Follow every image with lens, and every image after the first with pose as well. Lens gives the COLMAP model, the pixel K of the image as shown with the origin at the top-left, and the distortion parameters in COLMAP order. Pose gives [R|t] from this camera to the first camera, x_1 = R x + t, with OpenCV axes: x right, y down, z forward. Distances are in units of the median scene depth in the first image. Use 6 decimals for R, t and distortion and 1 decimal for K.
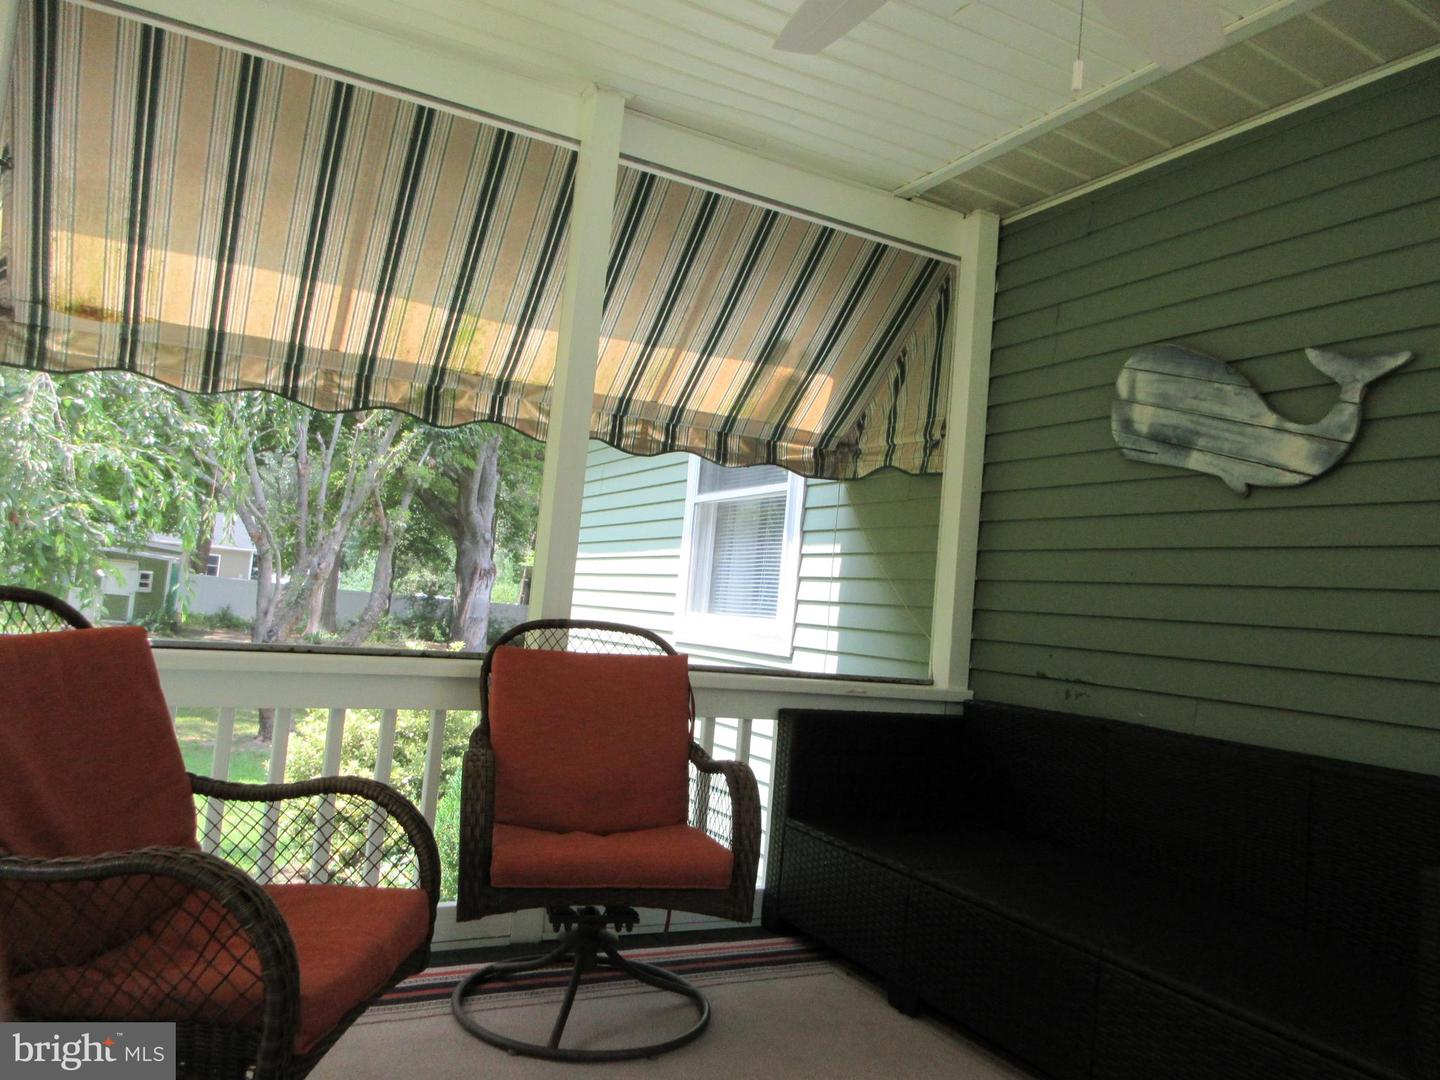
lens RADIAL K [[1042.2, 0, 709.9], [0, 1042.2, 530.3], [0, 0, 1]] dist [-0.010927, -0.001050]
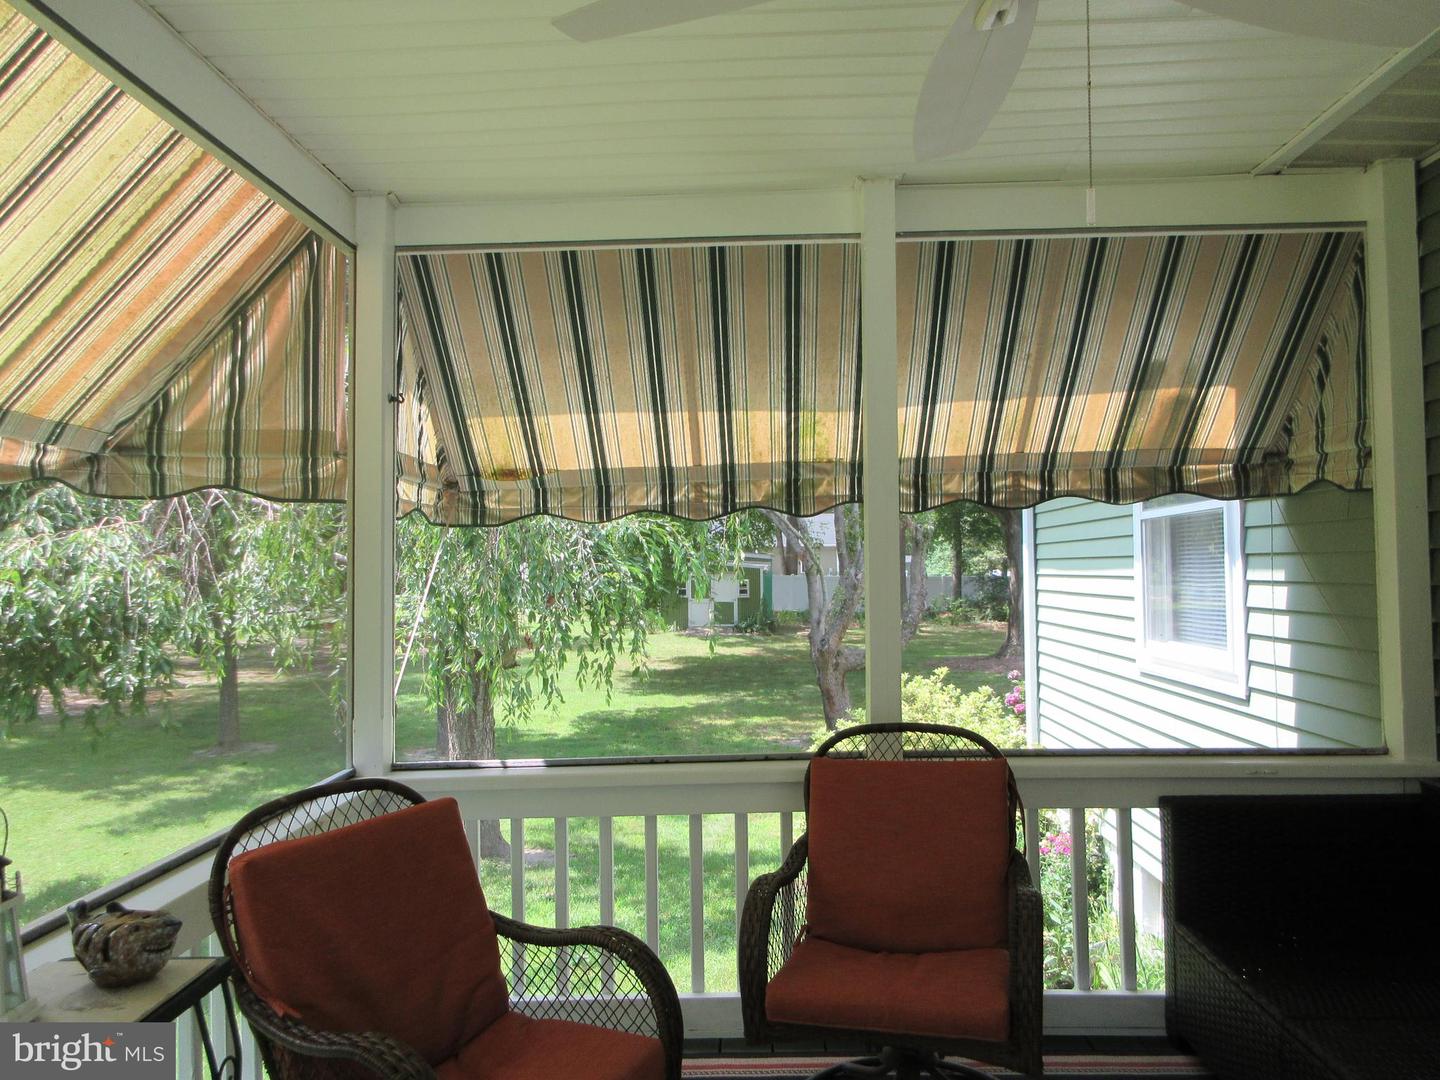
lens RADIAL K [[1042.2, 0, 726.3], [0, 1042.2, 527.3], [0, 0, 1]] dist [-0.010927, -0.001050]
pose [[0.858324, -0.115551, -0.499928, 0.196799], [0.127429, 0.991793, -0.010456, -0.086173], [0.497033, -0.054730, 0.866004, 0.048901]]
